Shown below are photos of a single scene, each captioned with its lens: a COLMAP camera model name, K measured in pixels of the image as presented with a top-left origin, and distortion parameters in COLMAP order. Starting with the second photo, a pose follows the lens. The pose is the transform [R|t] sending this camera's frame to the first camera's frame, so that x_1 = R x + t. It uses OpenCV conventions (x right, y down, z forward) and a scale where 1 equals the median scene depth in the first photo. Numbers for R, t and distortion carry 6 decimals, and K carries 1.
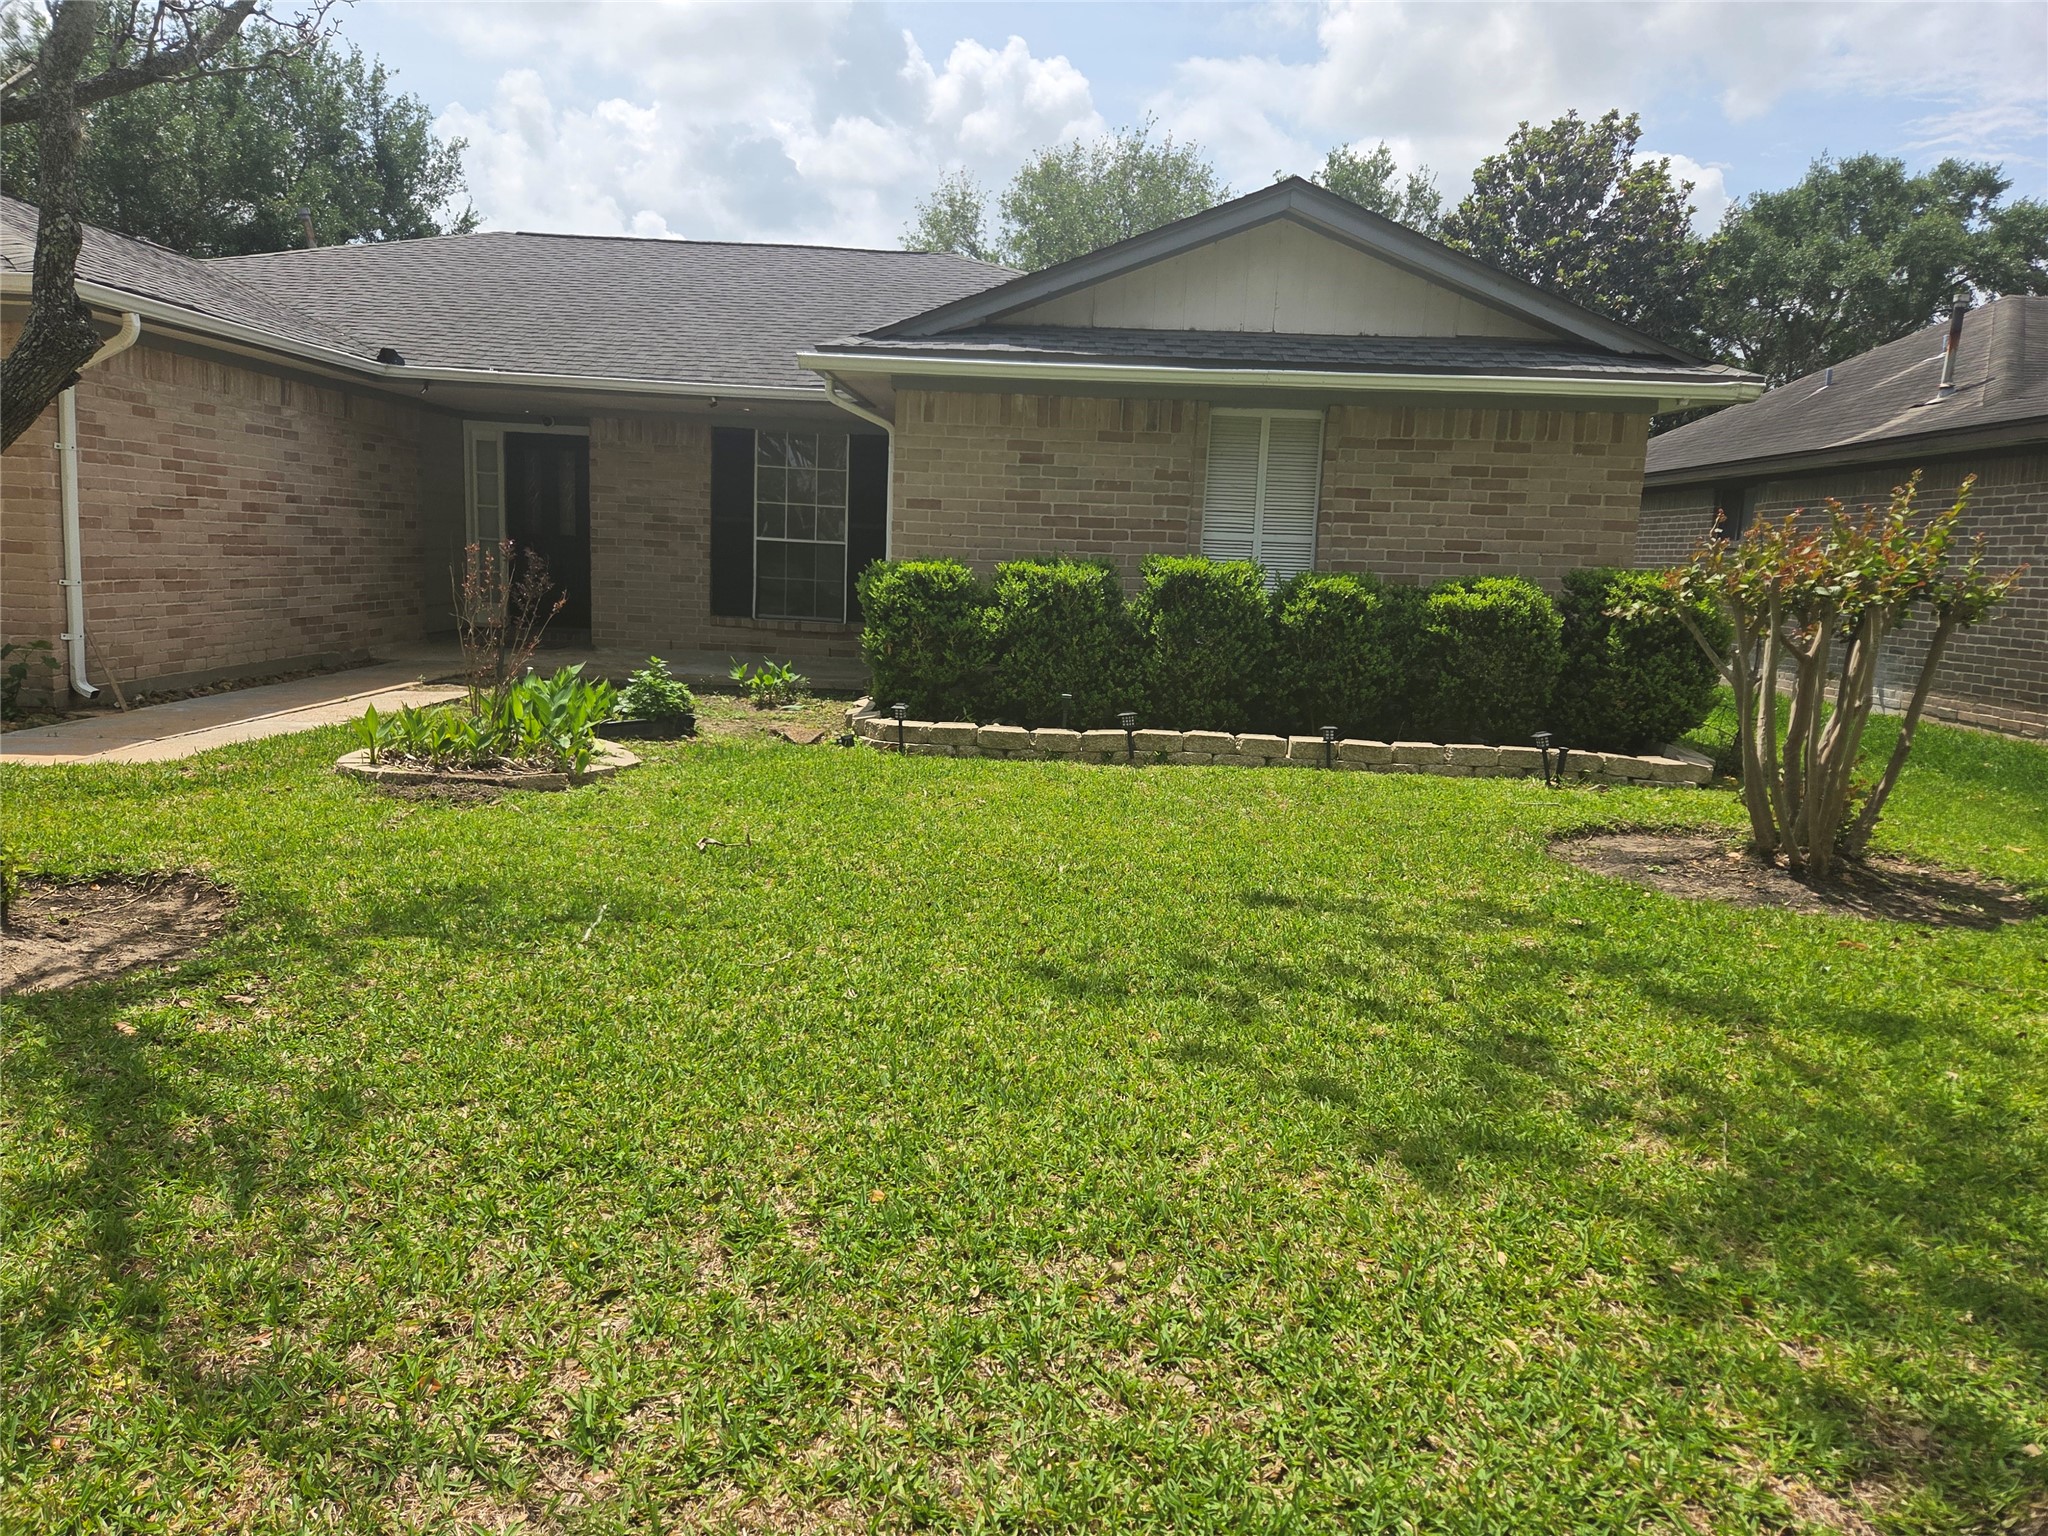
lens RADIAL K [[1379.7, 0, 1021.6], [0, 1379.7, 749.4], [0, 0, 1]] dist [0.066833, -0.058705]
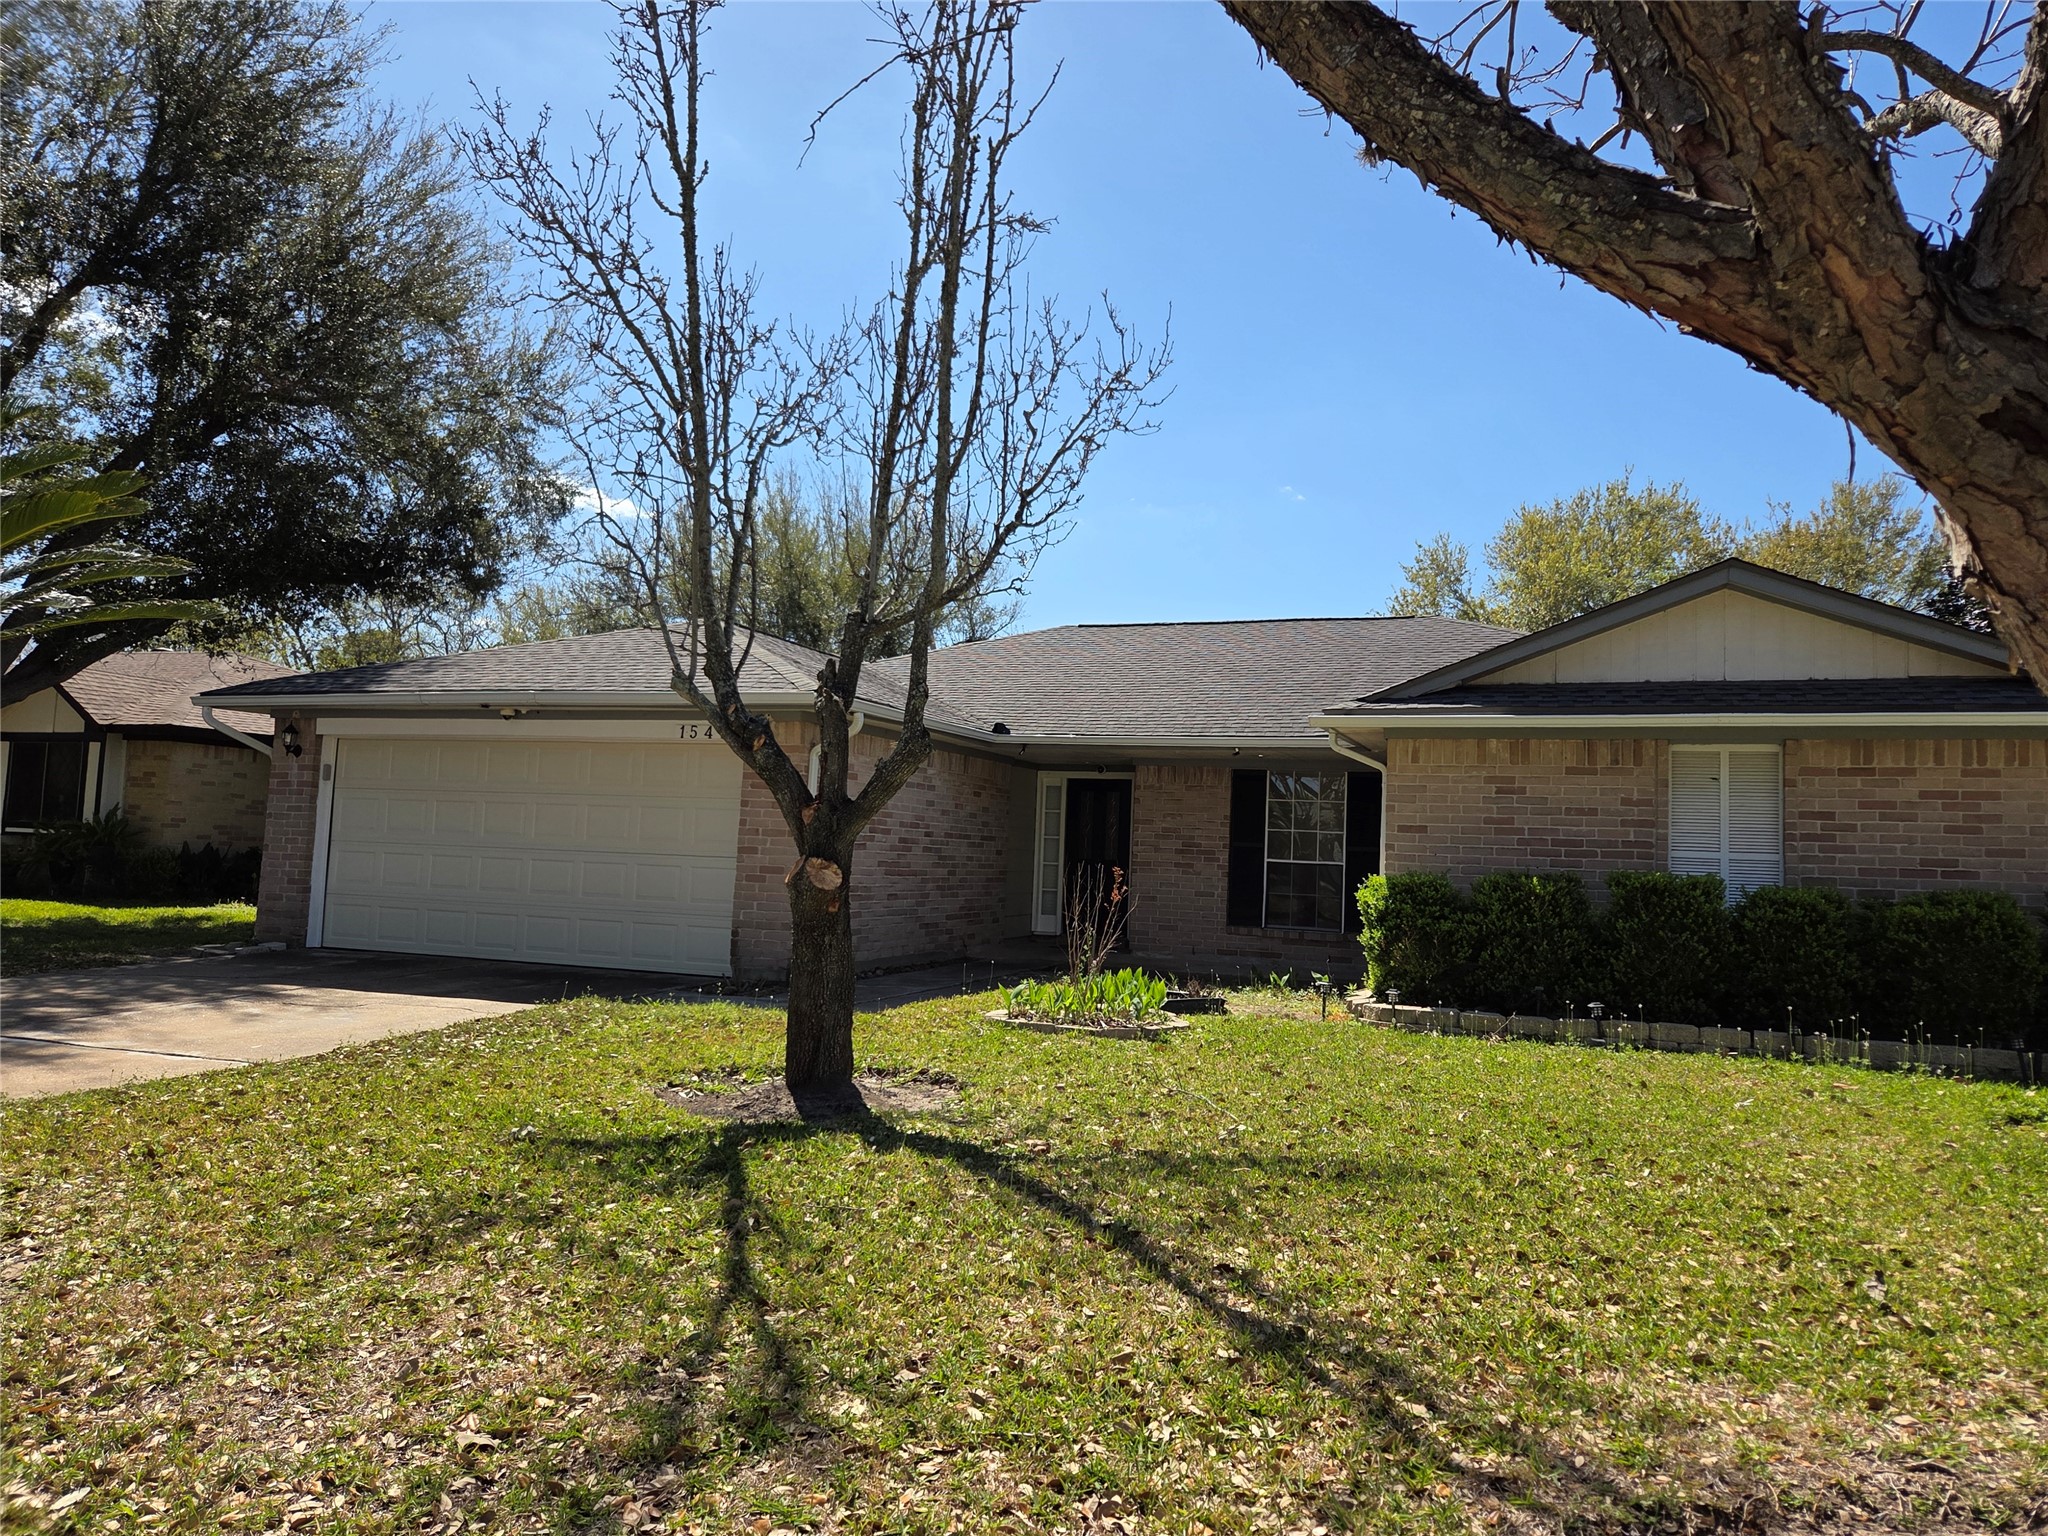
lens RADIAL K [[1379.7, 0, 1021.6], [0, 1379.7, 749.4], [0, 0, 1]] dist [0.066833, -0.058705]
pose [[0.940264, -0.033599, -0.338783, 0.021483], [-0.046041, 0.973426, -0.224324, 0.042958], [0.337318, 0.226522, 0.913731, -0.242593]]
